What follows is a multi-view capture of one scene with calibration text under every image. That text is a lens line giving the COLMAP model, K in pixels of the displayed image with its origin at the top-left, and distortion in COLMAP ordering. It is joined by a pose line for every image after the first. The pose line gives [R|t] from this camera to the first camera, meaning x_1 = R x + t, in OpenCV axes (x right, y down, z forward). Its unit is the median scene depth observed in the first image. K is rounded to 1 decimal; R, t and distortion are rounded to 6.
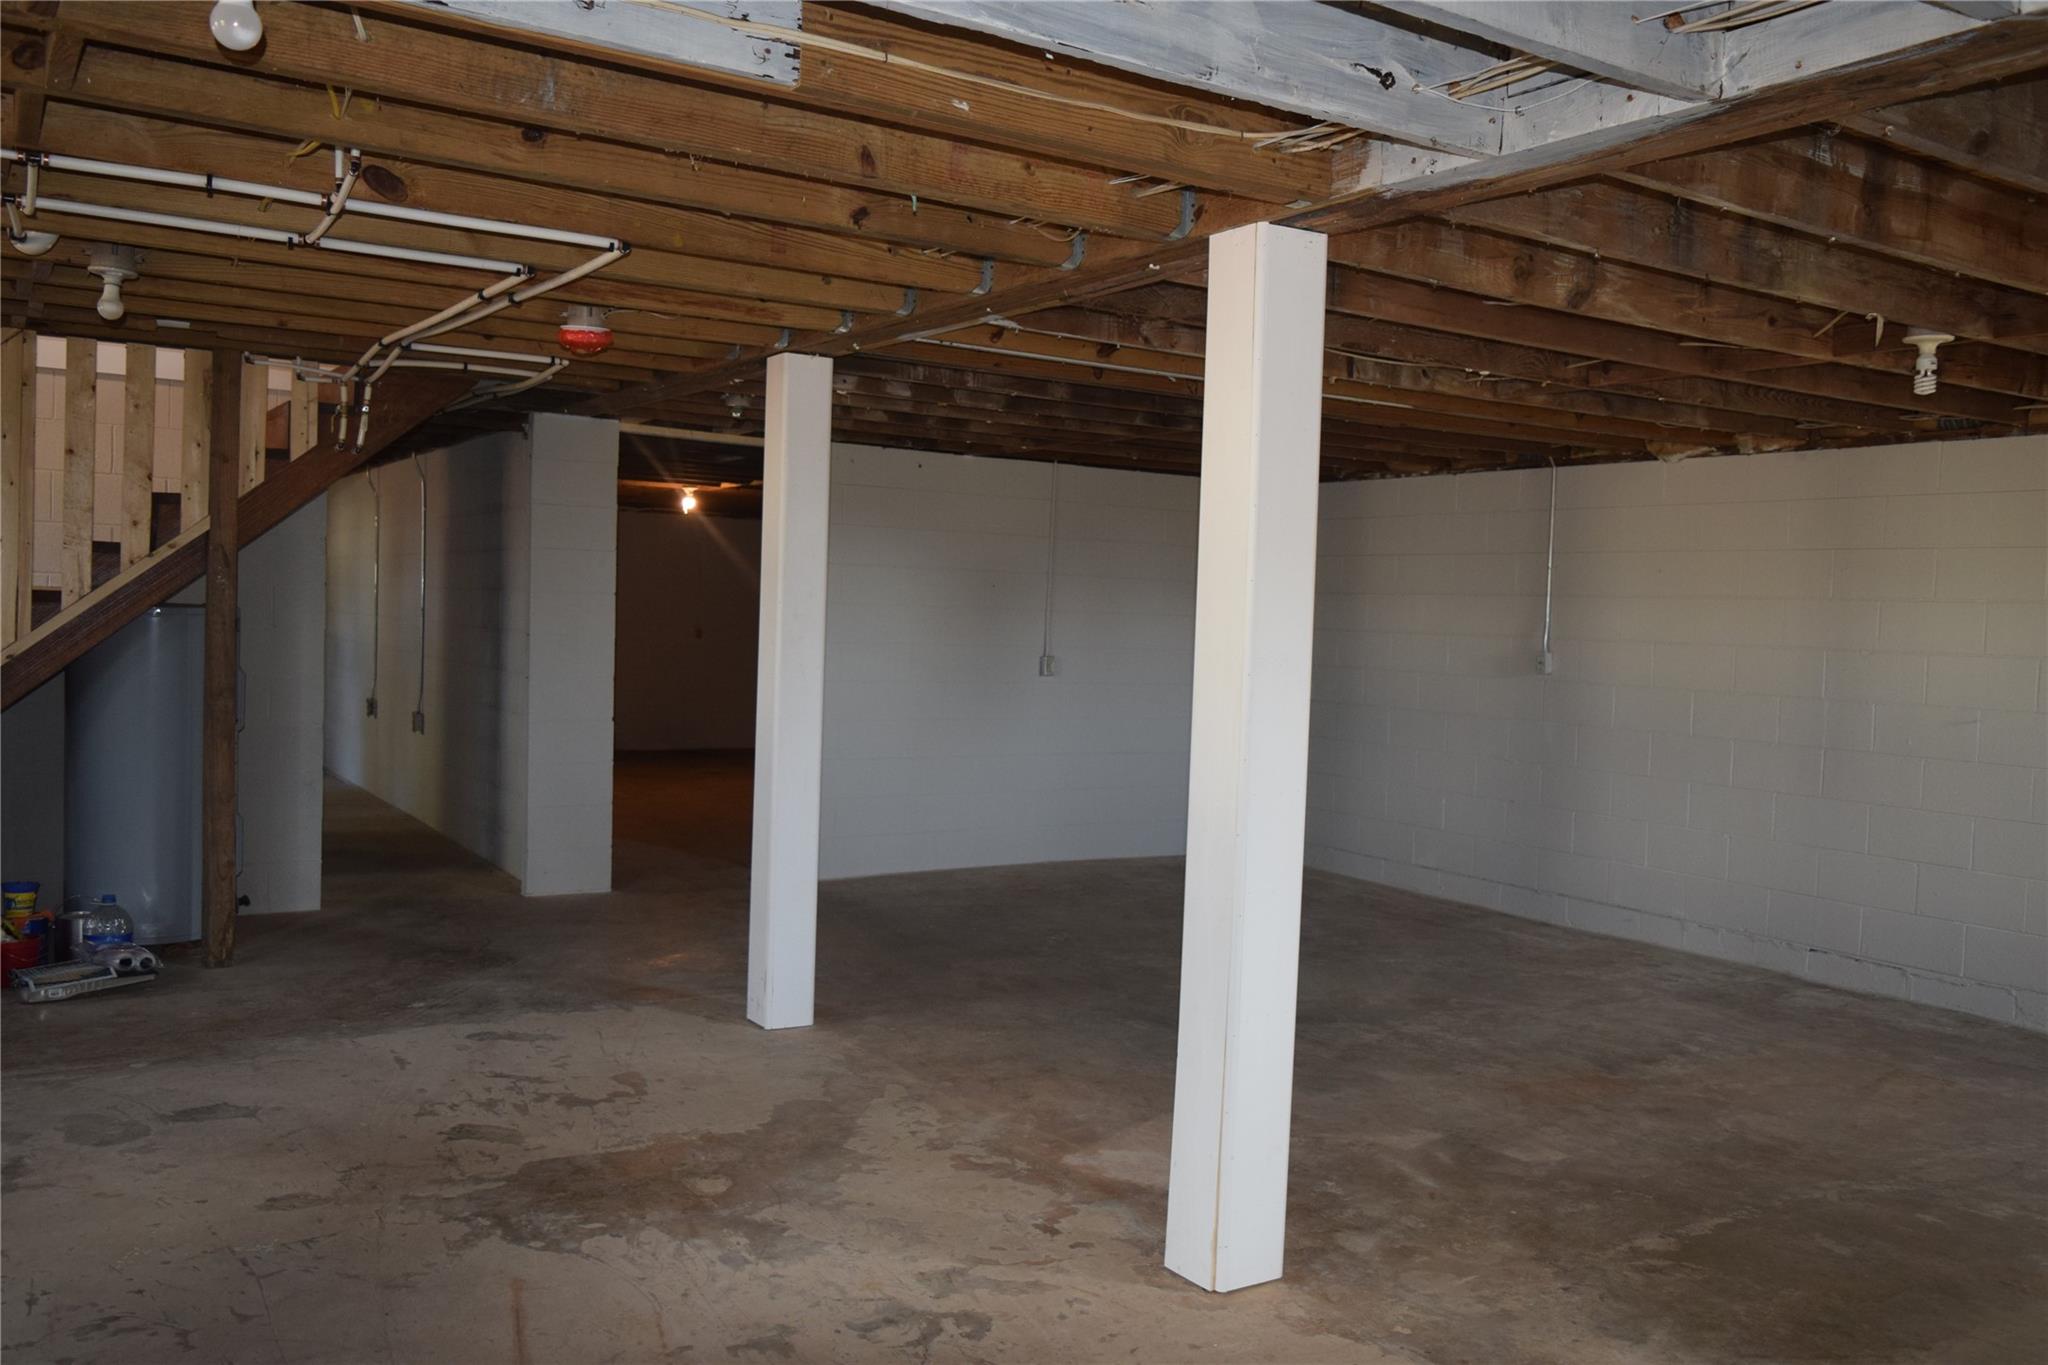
lens RADIAL K [[1590.3, 0, 1007.3], [0, 1590.3, 678.4], [0, 0, 1]] dist [-0.020842, 0.004593]
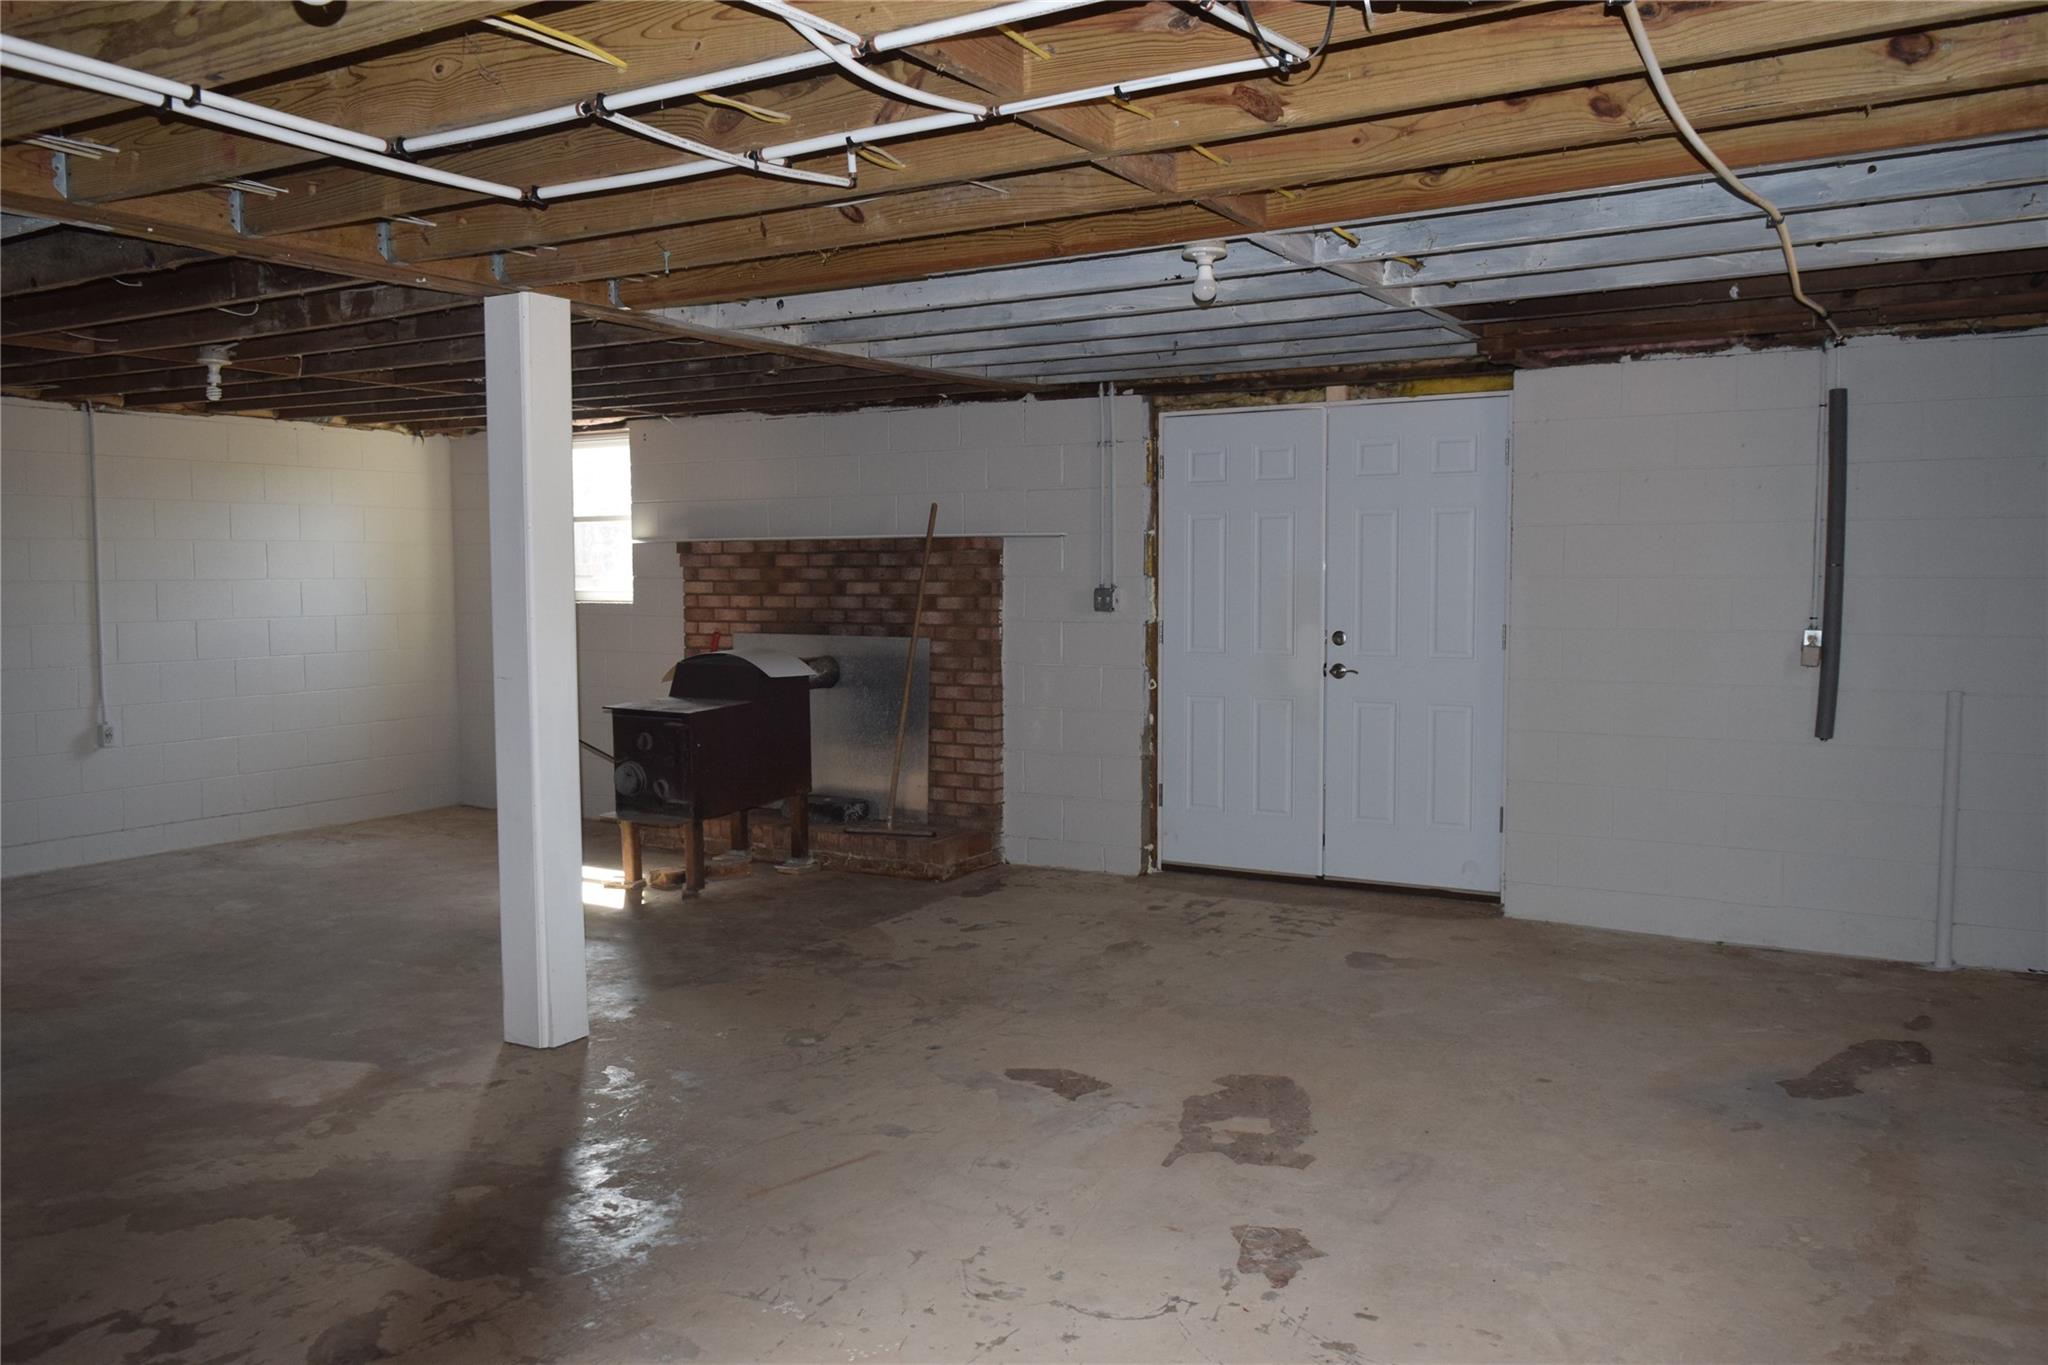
lens RADIAL K [[1590.3, 0, 1007.3], [0, 1590.3, 678.4], [0, 0, 1]] dist [-0.020842, 0.004593]
pose [[-0.446464, -0.094017, 0.889848, -1.047285], [0.023785, 0.992866, 0.116835, -0.080968], [-0.894485, 0.073328, -0.441043, 1.015358]]
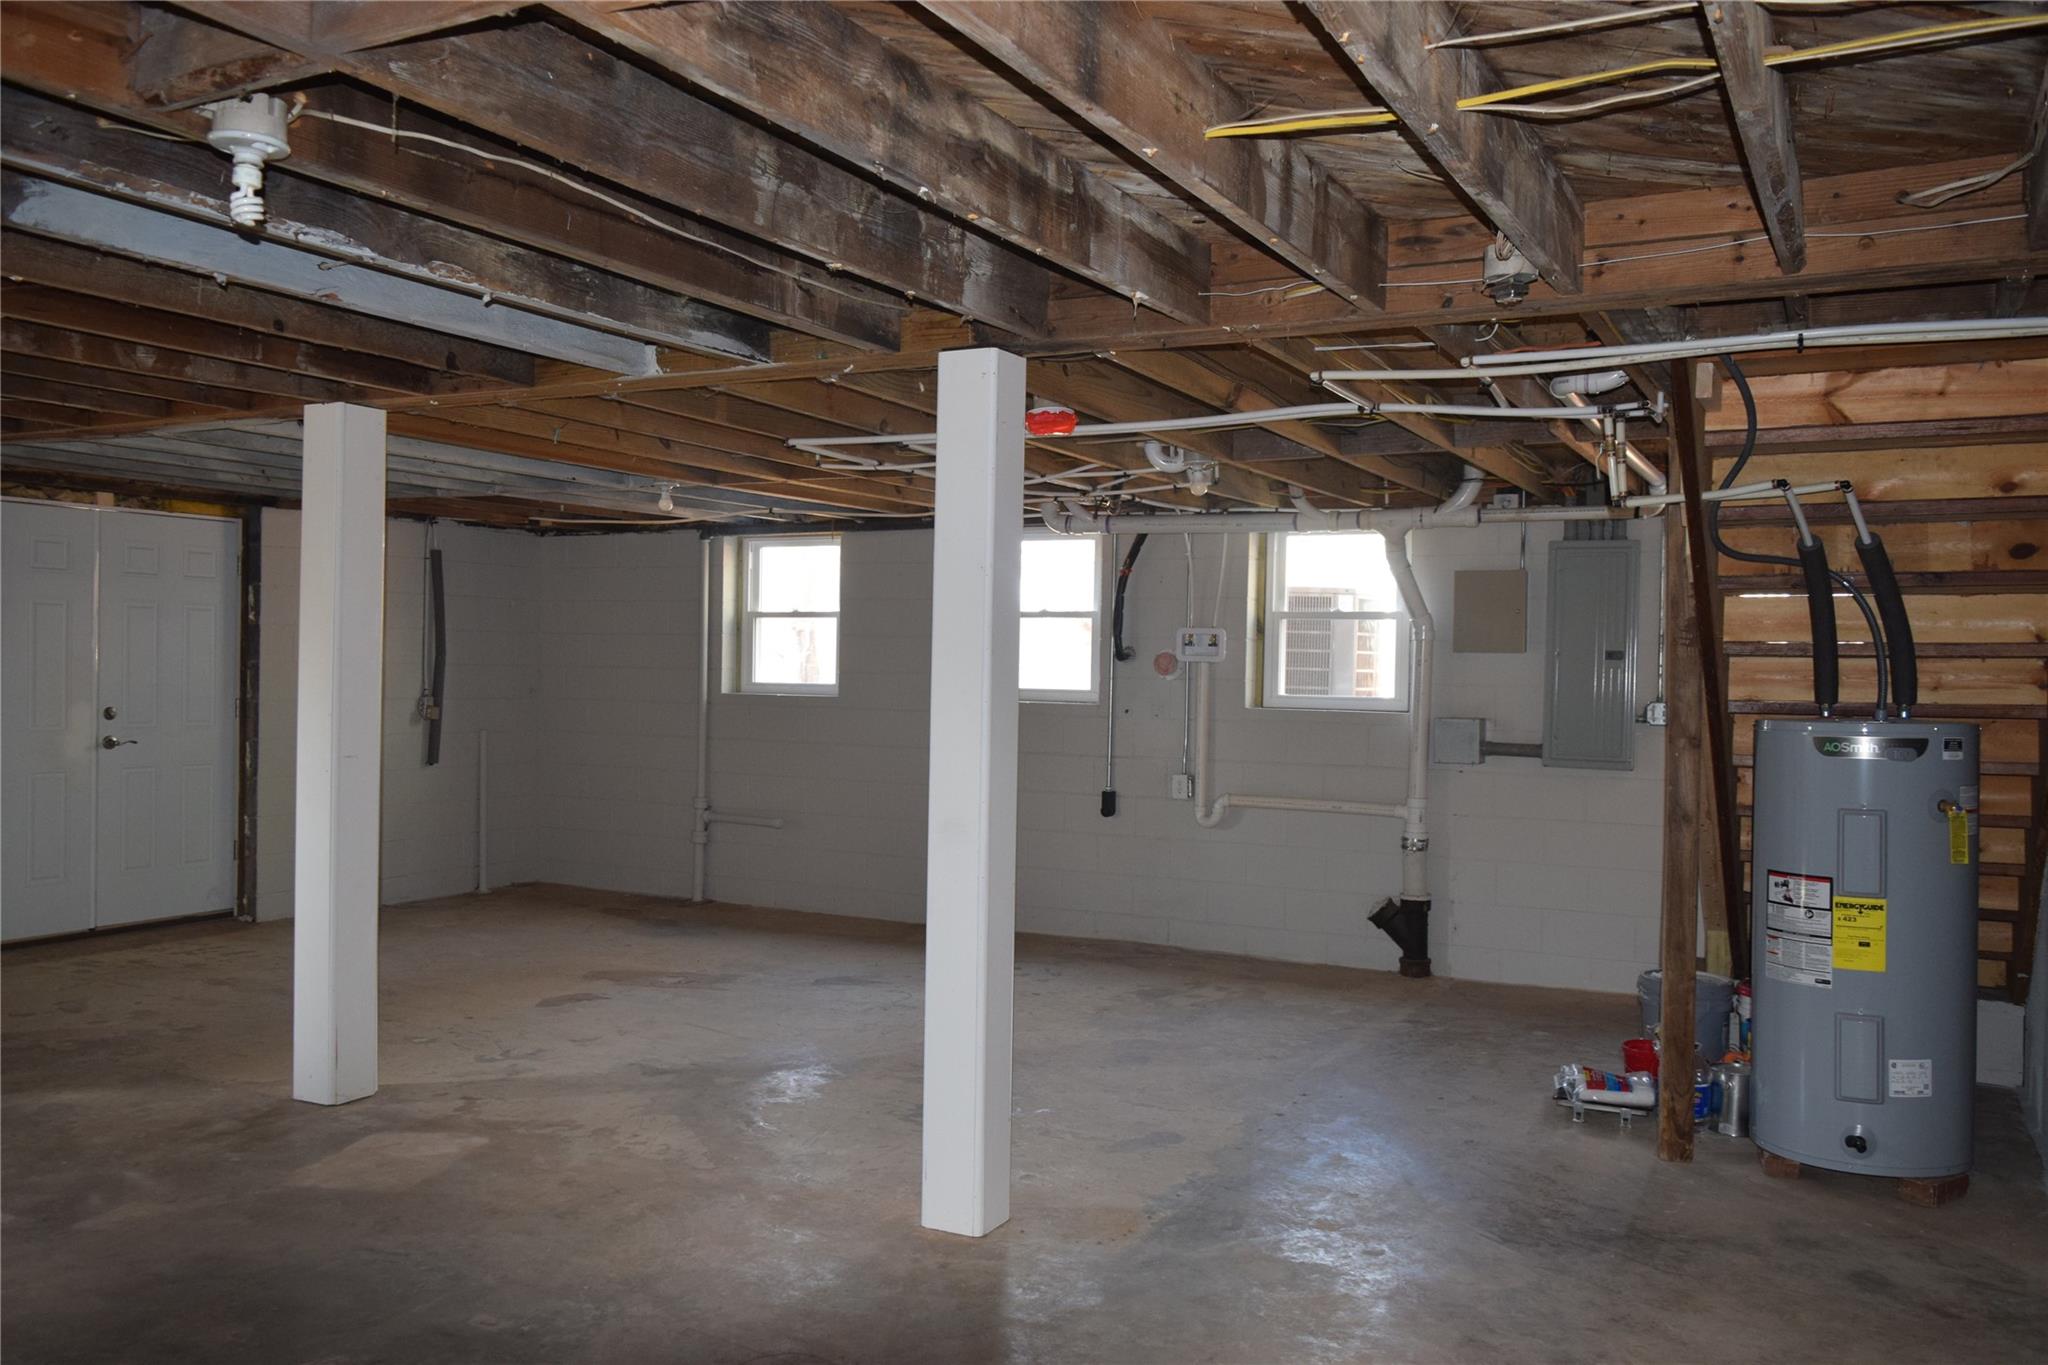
lens RADIAL K [[1666.2, 0, 1024.0], [0, 1666.2, 682.5], [0, 0, 1]] dist [-0.002092, 0.002523]
pose [[-0.859552, -0.045323, -0.509035, 0.325577], [-0.067641, 0.997386, 0.025415, -0.081435], [0.506553, 0.056277, -0.860370, 2.188885]]
